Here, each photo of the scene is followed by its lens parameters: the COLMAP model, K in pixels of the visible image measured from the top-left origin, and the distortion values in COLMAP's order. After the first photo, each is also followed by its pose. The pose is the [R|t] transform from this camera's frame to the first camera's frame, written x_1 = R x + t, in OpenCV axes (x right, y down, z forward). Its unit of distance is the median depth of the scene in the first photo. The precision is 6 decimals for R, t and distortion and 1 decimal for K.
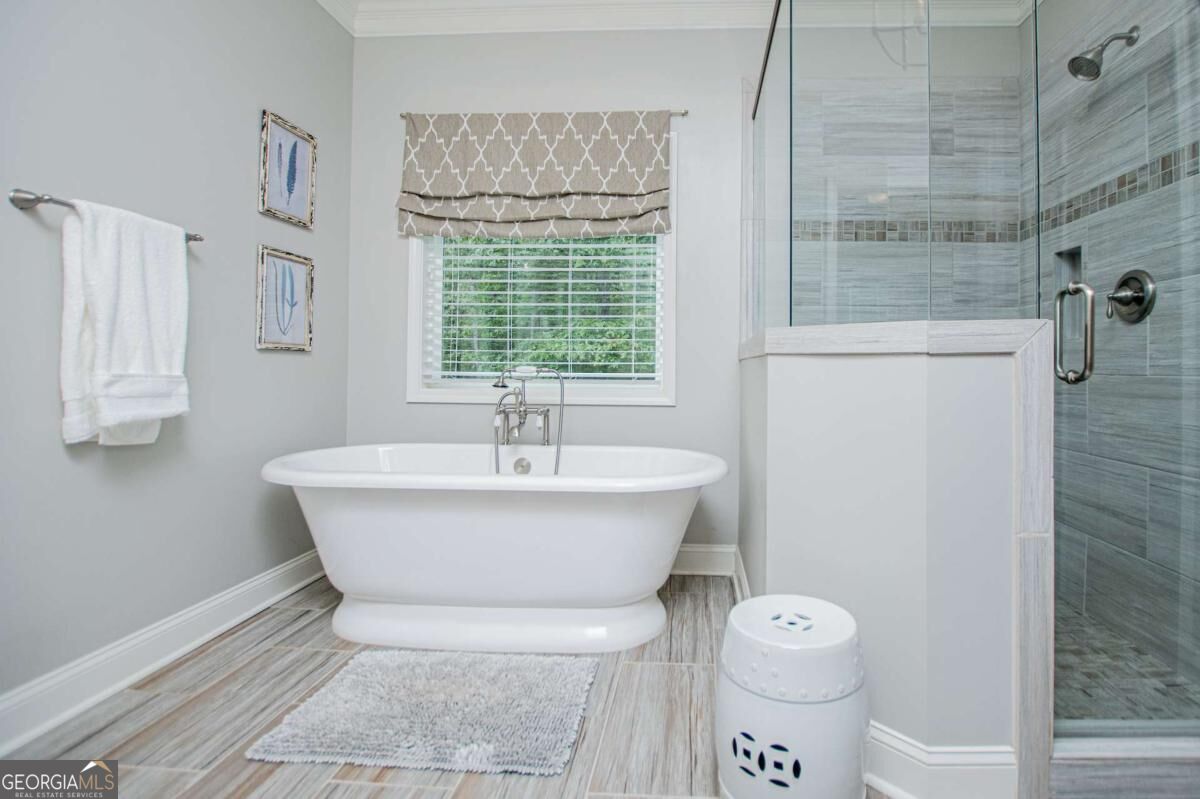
lens RADIAL K [[575.3, 0, 715.1], [0, 575.3, 363.3], [0, 0, 1]] dist [-0.028582, -0.000360]
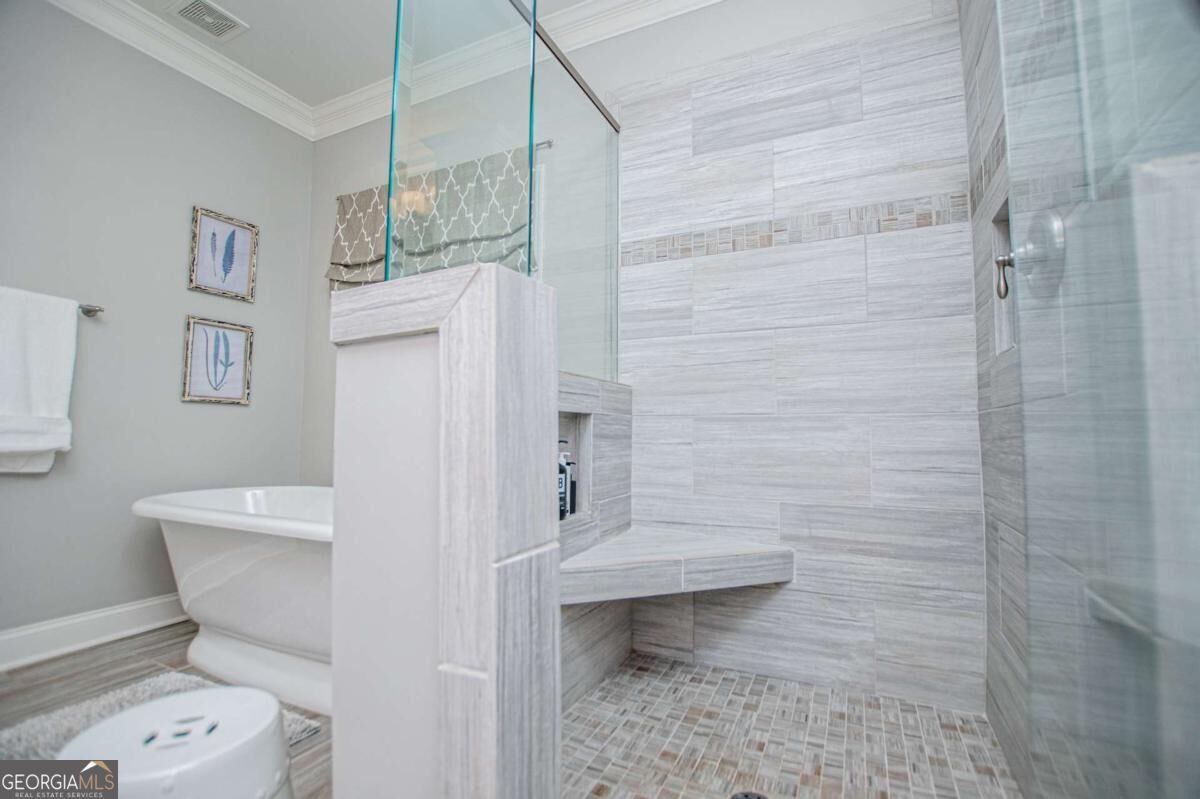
lens RADIAL K [[542.7, 0, 615.2], [0, 542.7, 399.4], [0, 0, 1]] dist [-0.032887, 0.003241]
pose [[0.918884, -0.030275, -0.393365, 0.424851], [0.008033, 0.998280, -0.058066, 0.039058], [0.394446, 0.050196, 0.917547, 0.280891]]
